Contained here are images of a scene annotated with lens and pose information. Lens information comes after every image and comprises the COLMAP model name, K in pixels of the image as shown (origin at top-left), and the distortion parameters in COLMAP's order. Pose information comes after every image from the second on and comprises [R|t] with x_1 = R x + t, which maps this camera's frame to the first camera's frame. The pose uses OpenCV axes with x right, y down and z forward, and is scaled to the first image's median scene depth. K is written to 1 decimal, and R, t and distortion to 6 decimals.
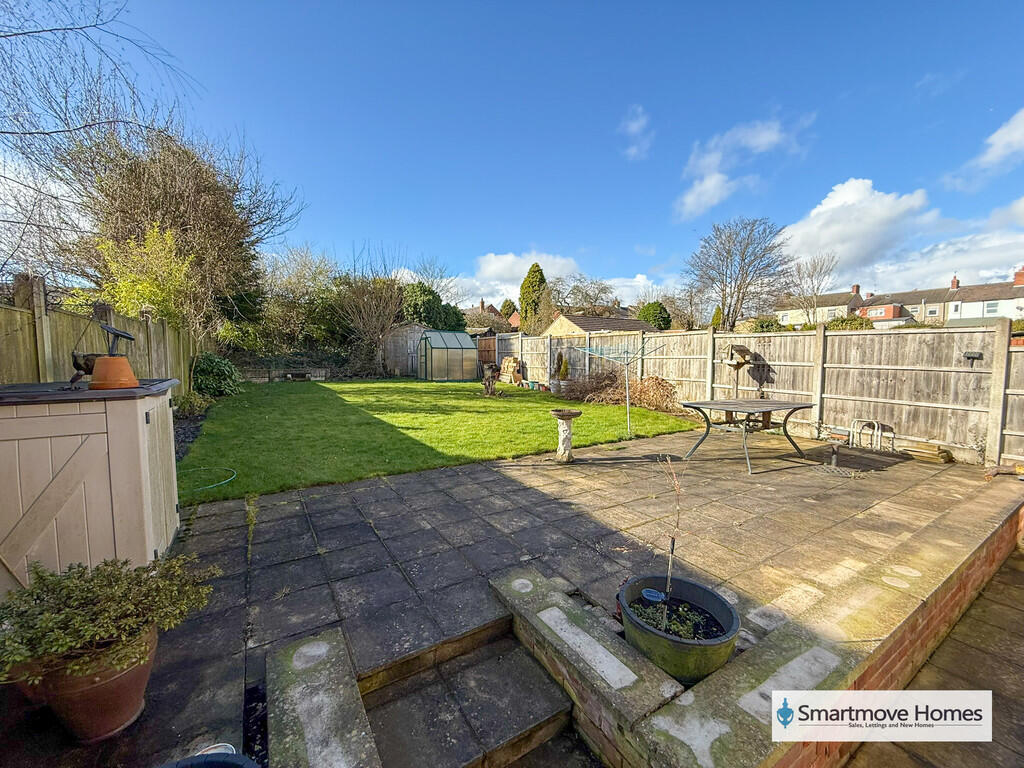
lens RADIAL K [[409.6, 0, 506.3], [0, 409.6, 382.1], [0, 0, 1]] dist [-0.000478, -0.000308]
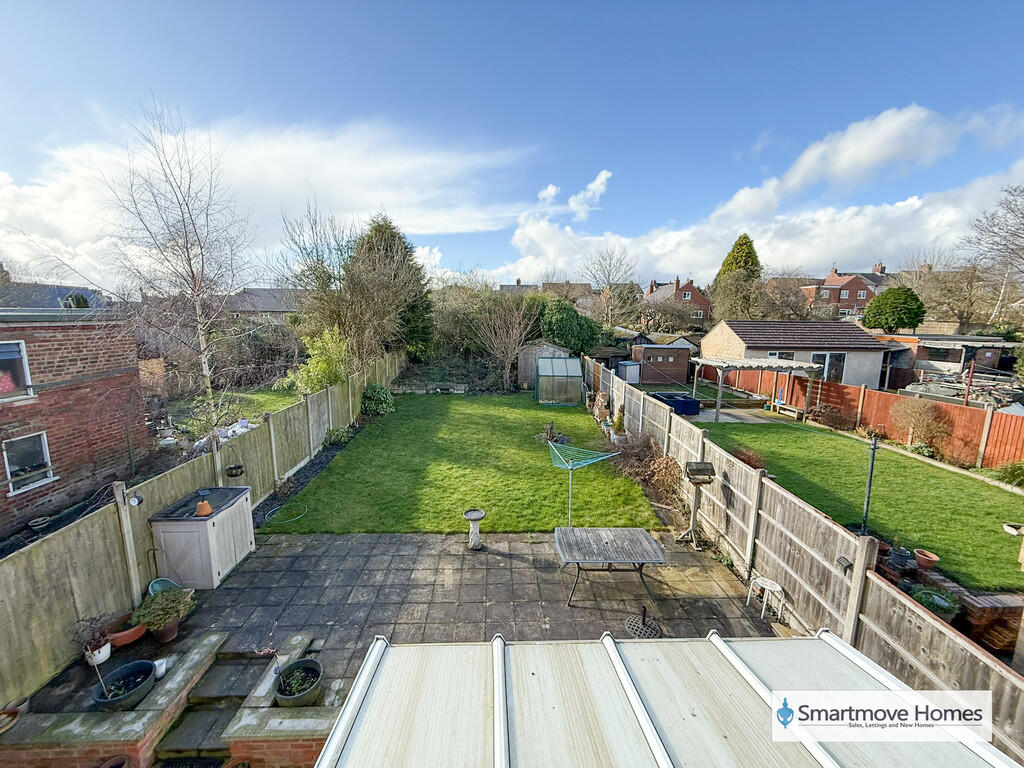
lens RADIAL K [[409.6, 0, 507.8], [0, 409.6, 384.5], [0, 0, 1]] dist [-0.000478, -0.000308]
pose [[0.867042, 0.089141, -0.490195, 0.092606], [-0.038902, 0.992973, 0.111760, -0.055073], [0.496713, -0.077831, 0.864418, -0.012787]]
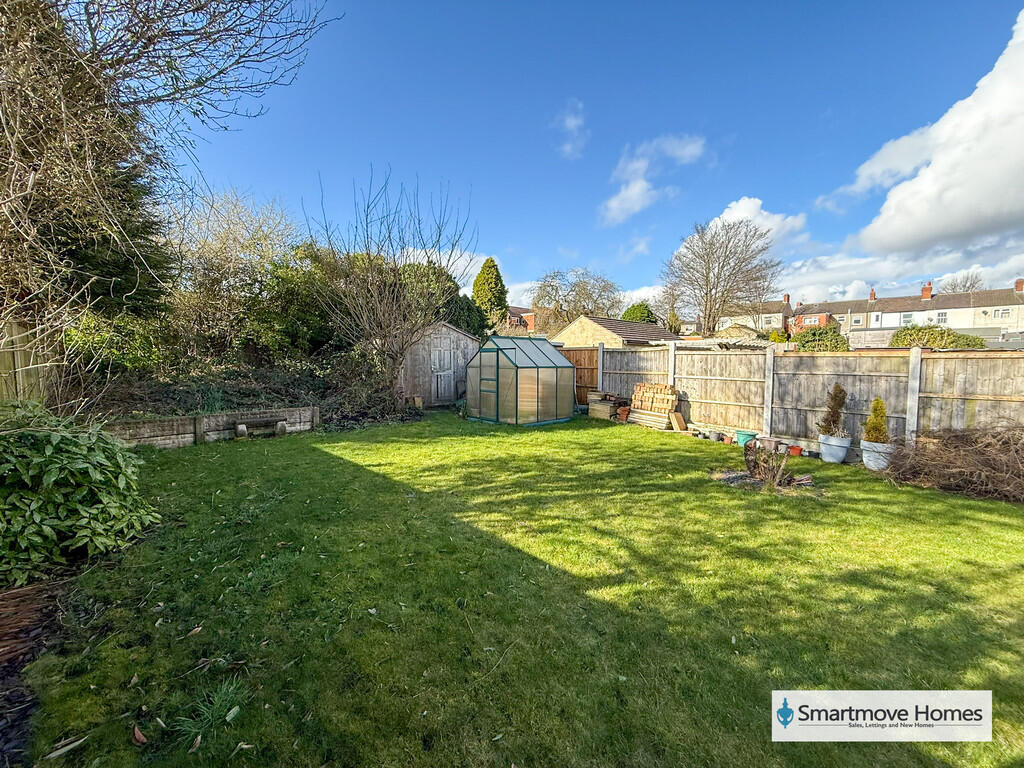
lens RADIAL K [[409.6, 0, 495.7], [0, 409.6, 389.6], [0, 0, 1]] dist [-0.000478, -0.000308]
pose [[0.980624, -0.012799, 0.195479, -0.095414], [0.010111, 0.999840, 0.014742, -0.018325], [-0.195636, -0.012480, 0.980597, 0.135851]]
